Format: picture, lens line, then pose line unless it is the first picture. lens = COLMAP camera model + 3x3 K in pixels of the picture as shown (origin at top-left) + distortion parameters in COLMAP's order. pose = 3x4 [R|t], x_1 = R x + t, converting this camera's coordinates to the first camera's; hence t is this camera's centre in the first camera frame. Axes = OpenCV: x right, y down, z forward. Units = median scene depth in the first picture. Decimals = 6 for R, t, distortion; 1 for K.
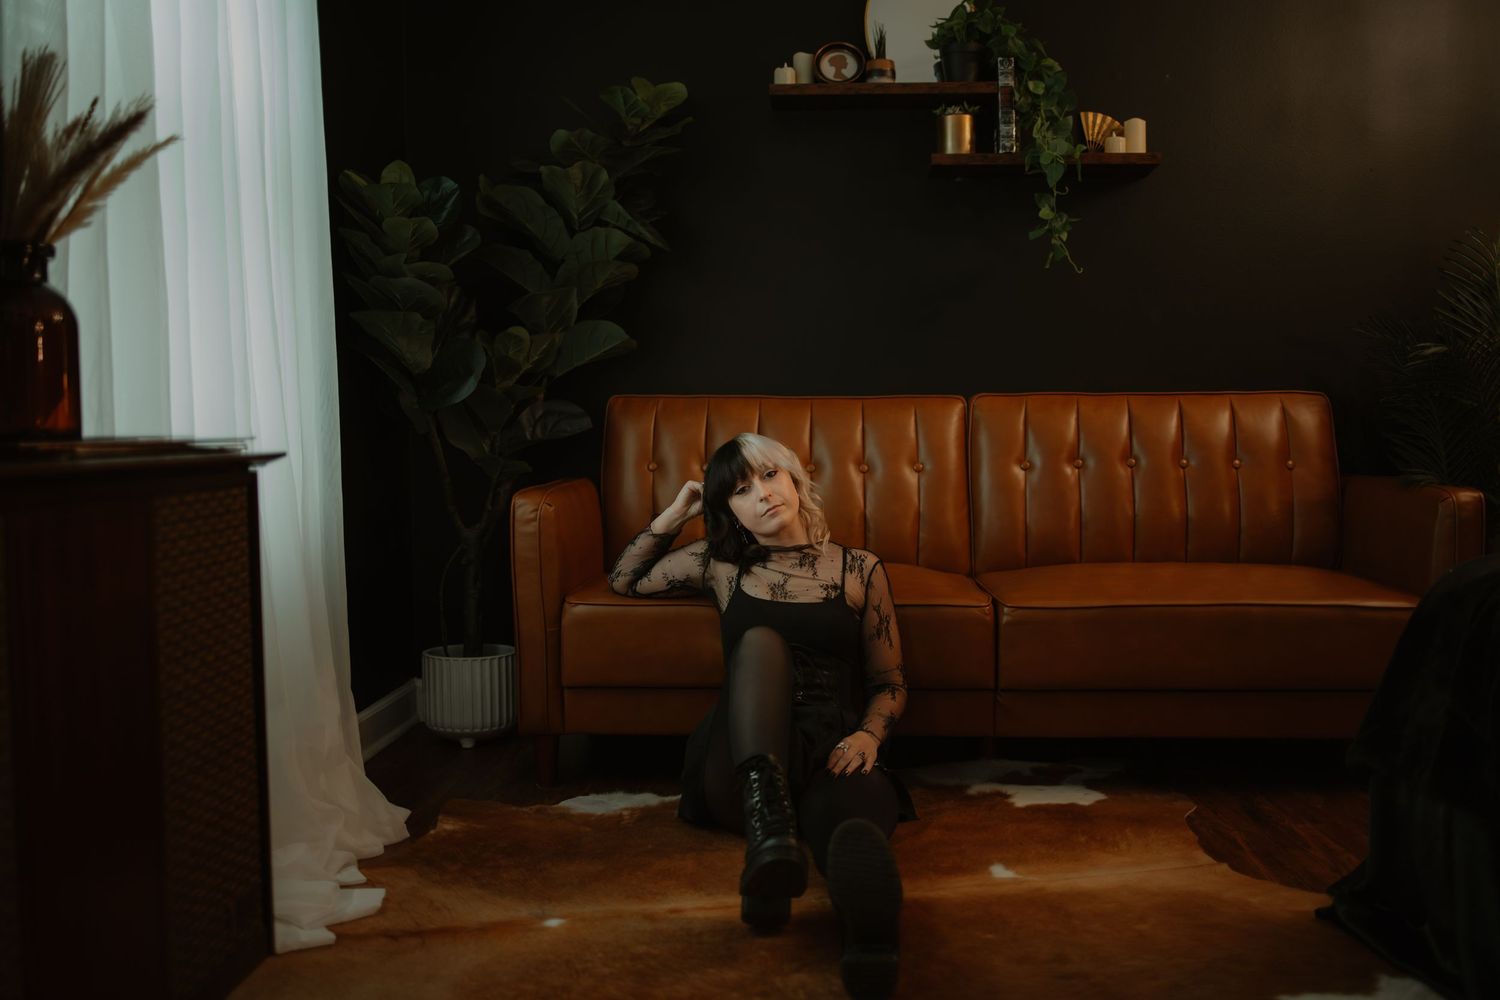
lens RADIAL K [[1474.1, 0, 750.0], [0, 1474.1, 500.0], [0, 0, 1]] dist [-0.196131, 0.323292]
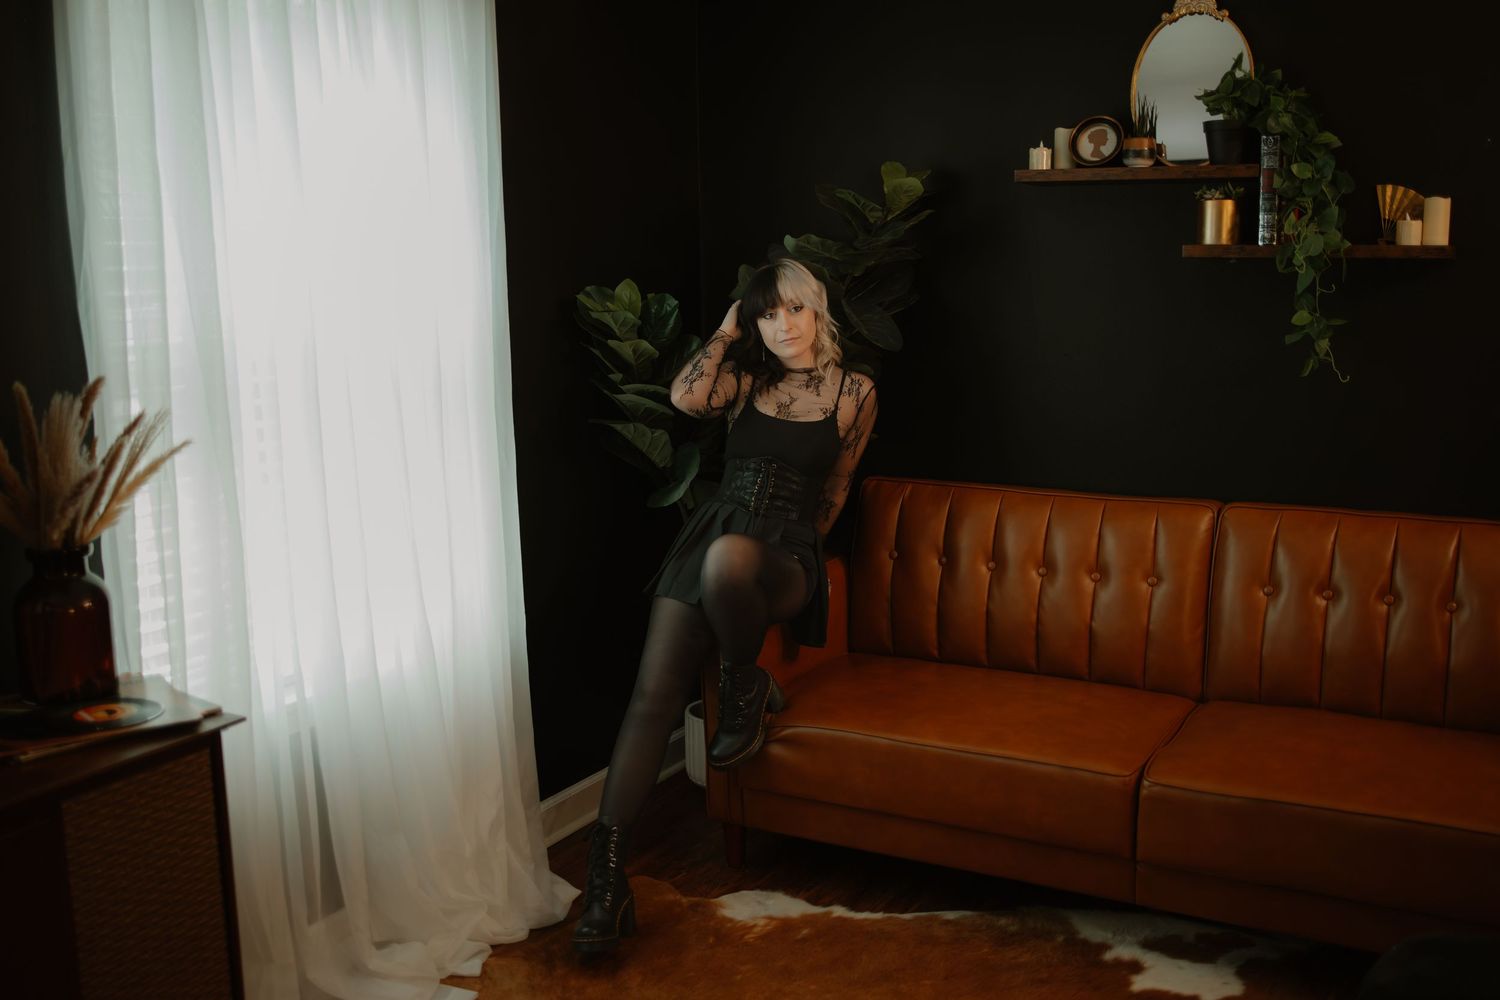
lens RADIAL K [[1472.2, 0, 750.0], [0, 1472.2, 500.0], [0, 0, 1]] dist [-0.050895, -0.003318]
pose [[0.904236, 0.066786, -0.421778, 0.278632], [-0.021984, 0.993665, 0.110209, -0.174711], [0.426467, -0.090383, 0.899976, 0.039467]]
